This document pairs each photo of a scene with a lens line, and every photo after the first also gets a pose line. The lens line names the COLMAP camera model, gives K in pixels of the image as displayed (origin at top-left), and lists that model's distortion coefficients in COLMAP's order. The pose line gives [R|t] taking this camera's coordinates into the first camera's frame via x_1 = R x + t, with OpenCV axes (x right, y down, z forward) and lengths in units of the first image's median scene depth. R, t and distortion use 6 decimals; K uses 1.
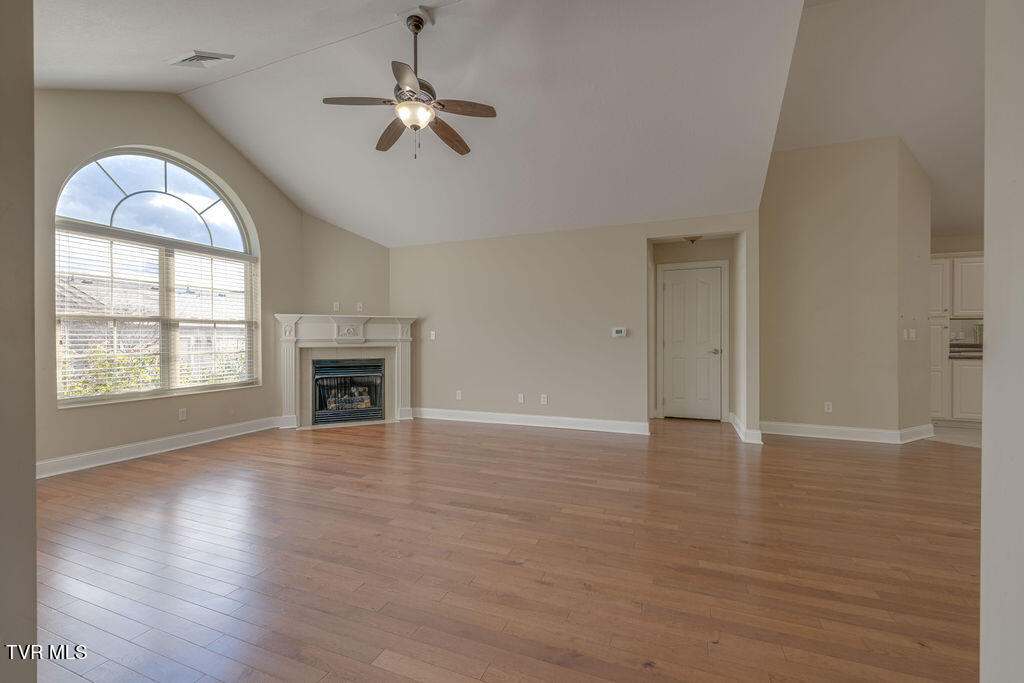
lens RADIAL K [[425.9, 0, 510.2], [0, 425.9, 341.5], [0, 0, 1]] dist [0.001955, 0.000479]
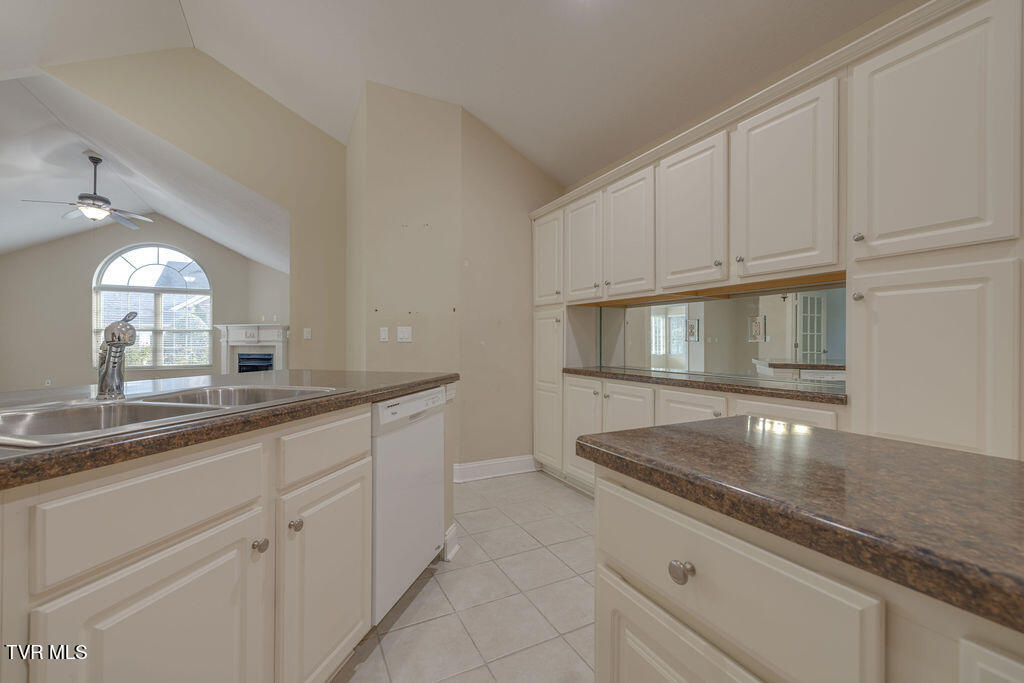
lens RADIAL K [[425.9, 0, 511.4], [0, 425.9, 340.8], [0, 0, 1]] dist [0.001955, 0.000479]
pose [[0.756533, -0.000207, -0.653955, 1.326690], [-0.005523, 0.999962, -0.006706, 0.001639], [0.653932, 0.008685, 0.756503, 0.473810]]
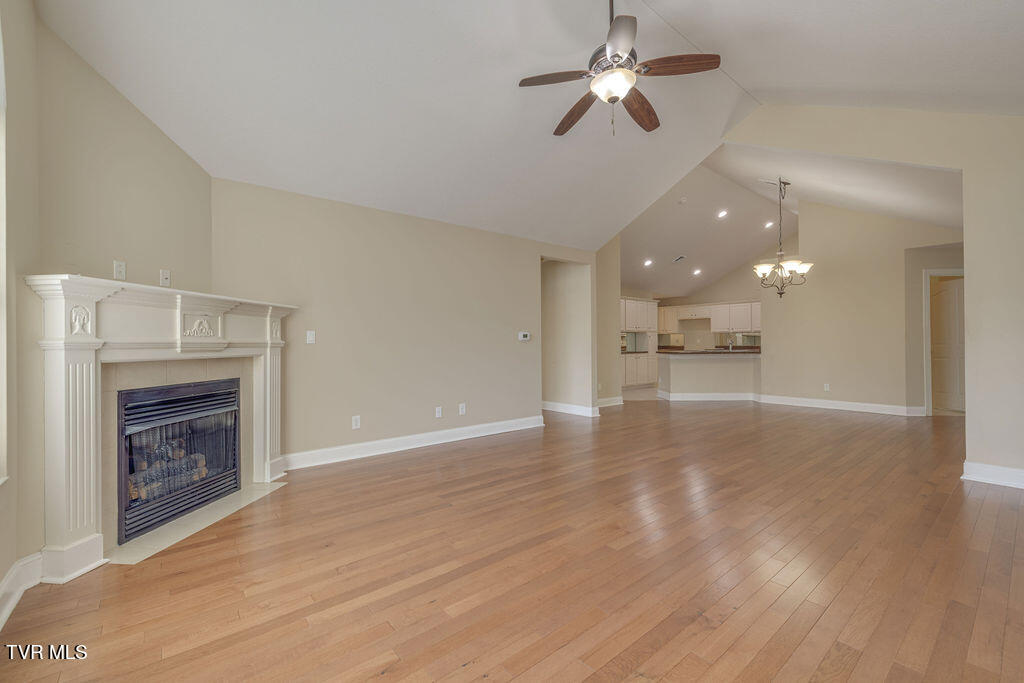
lens RADIAL K [[425.9, 0, 508.7], [0, 425.9, 340.8], [0, 0, 1]] dist [0.001955, 0.000479]
pose [[0.489285, 0.005878, 0.872104, -0.648452], [0.011195, 0.999853, -0.013020, 0.003043], [-0.872052, 0.016134, 0.489147, 0.456468]]
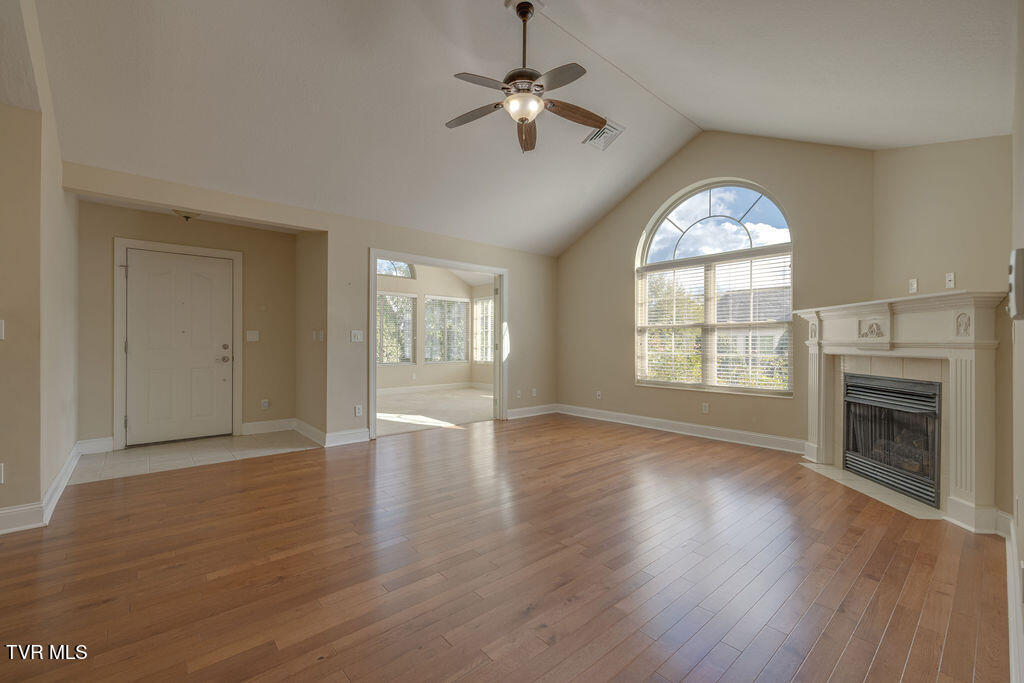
lens RADIAL K [[425.9, 0, 510.6], [0, 425.9, 341.1], [0, 0, 1]] dist [0.001955, 0.000479]
pose [[-0.456276, -0.002376, -0.889835, 0.380906], [-0.009235, 0.999955, 0.002065, -0.003998], [0.889790, 0.009160, -0.456278, 0.842285]]
